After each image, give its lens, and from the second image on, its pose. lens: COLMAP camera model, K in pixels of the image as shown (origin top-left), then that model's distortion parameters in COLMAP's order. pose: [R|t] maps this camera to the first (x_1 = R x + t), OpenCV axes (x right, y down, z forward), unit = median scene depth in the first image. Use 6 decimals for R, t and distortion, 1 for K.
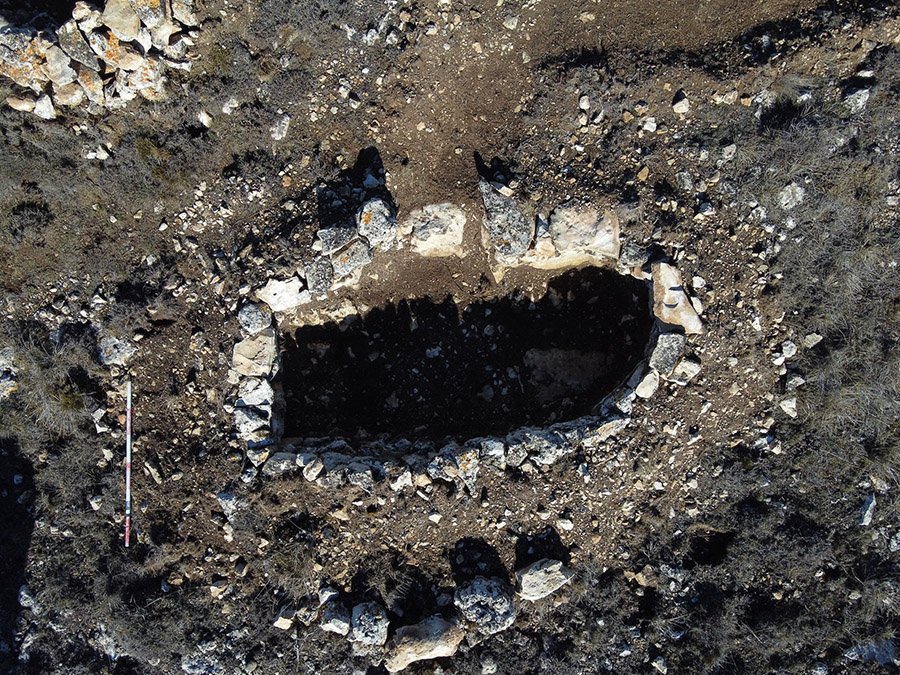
lens RADIAL K [[629.1, 0, 449.9], [0, 629.1, 337.8], [0, 0, 1]] dist [-0.007961, 0.003108]
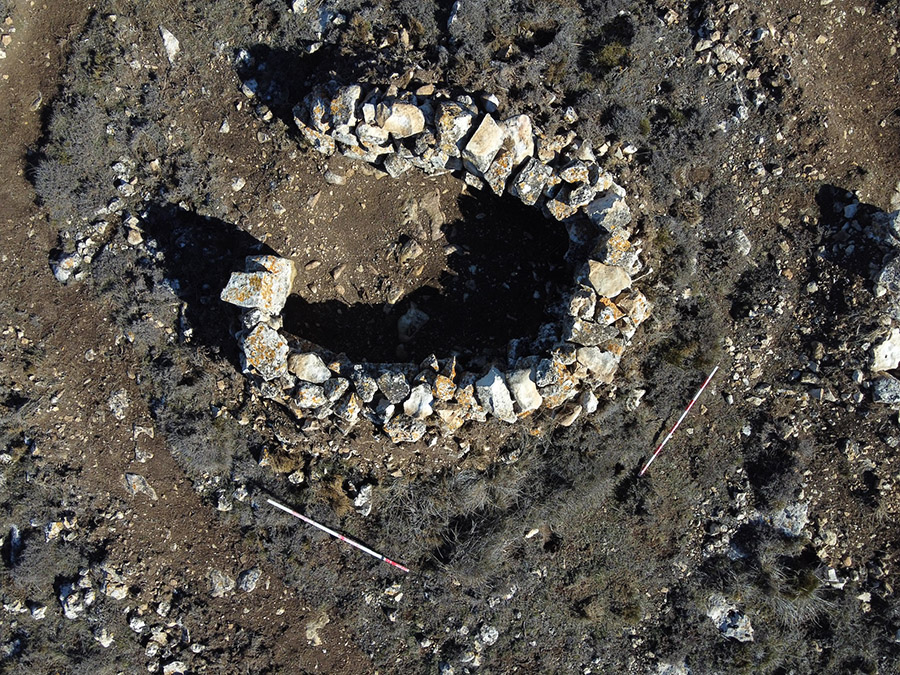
lens RADIAL K [[629.1, 0, 450.0], [0, 629.1, 337.1], [0, 0, 1]] dist [-0.007961, 0.003108]
pose [[0.667636, -0.743552, -0.037315, -0.651348], [0.742013, 0.668663, -0.048012, -0.530104], [0.060650, 0.004366, 0.998150, -0.019365]]
